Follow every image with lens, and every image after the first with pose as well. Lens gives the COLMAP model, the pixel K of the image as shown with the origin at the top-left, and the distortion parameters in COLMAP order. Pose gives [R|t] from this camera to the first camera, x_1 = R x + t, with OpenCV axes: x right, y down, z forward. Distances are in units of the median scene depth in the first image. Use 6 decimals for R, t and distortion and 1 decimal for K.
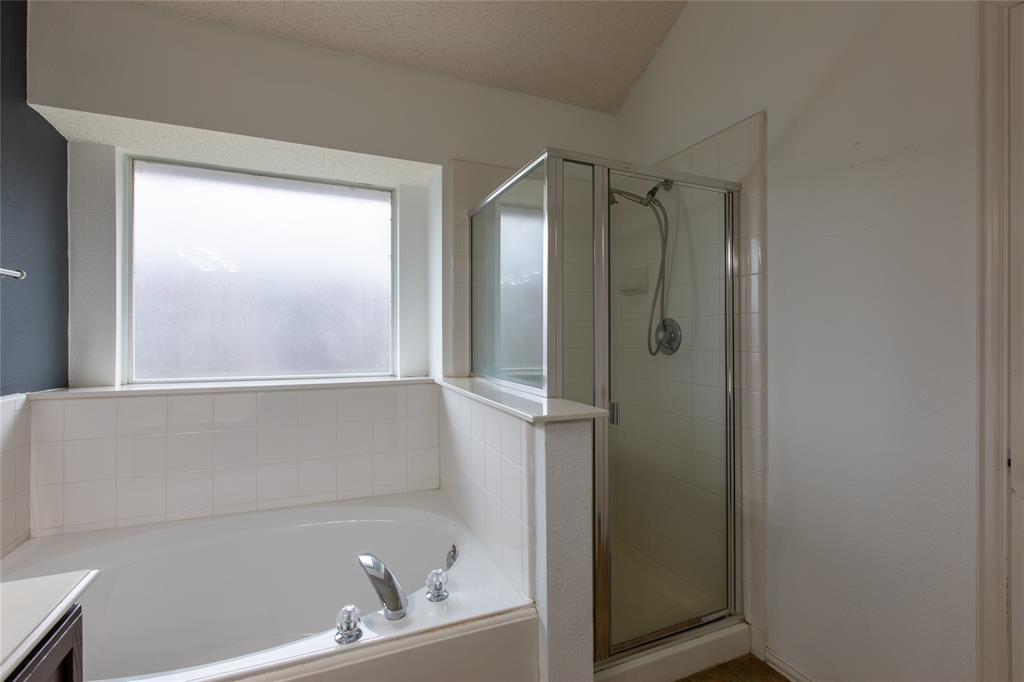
lens RADIAL K [[463.1, 0, 511.5], [0, 463.1, 334.9], [0, 0, 1]] dist [0.001834, -0.000188]
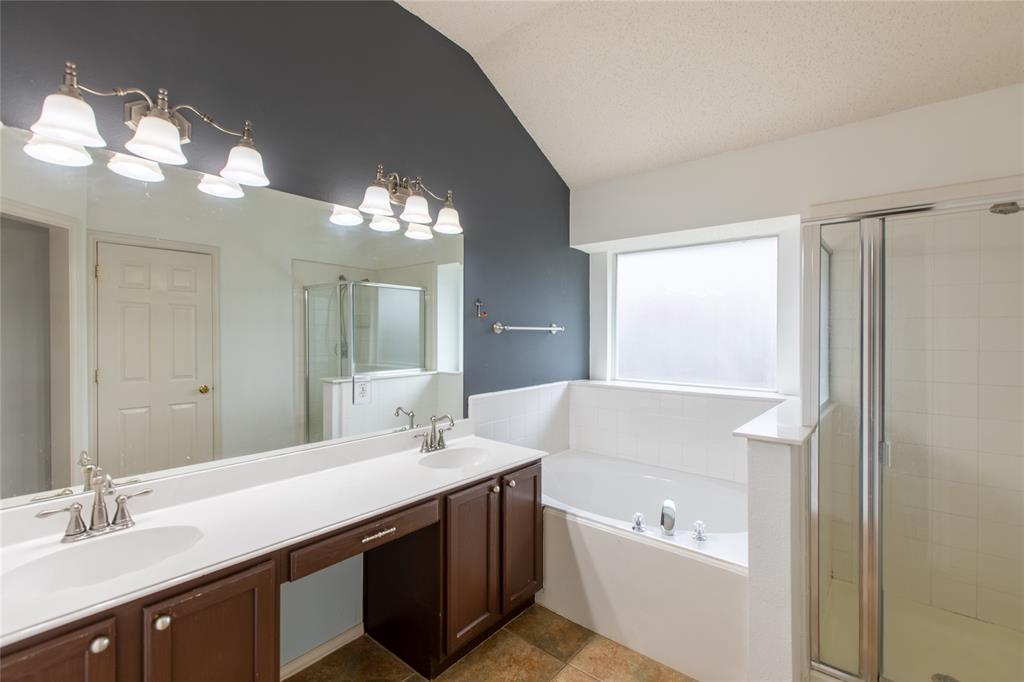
lens RADIAL K [[459.1, 0, 514.1], [0, 459.1, 334.9], [0, 0, 1]] dist [-0.000174, -0.000133]
pose [[0.457167, 0.004392, -0.889370, 0.706501], [-0.000184, 0.999988, 0.004843, -0.095316], [0.889381, -0.002050, 0.457163, -0.193680]]
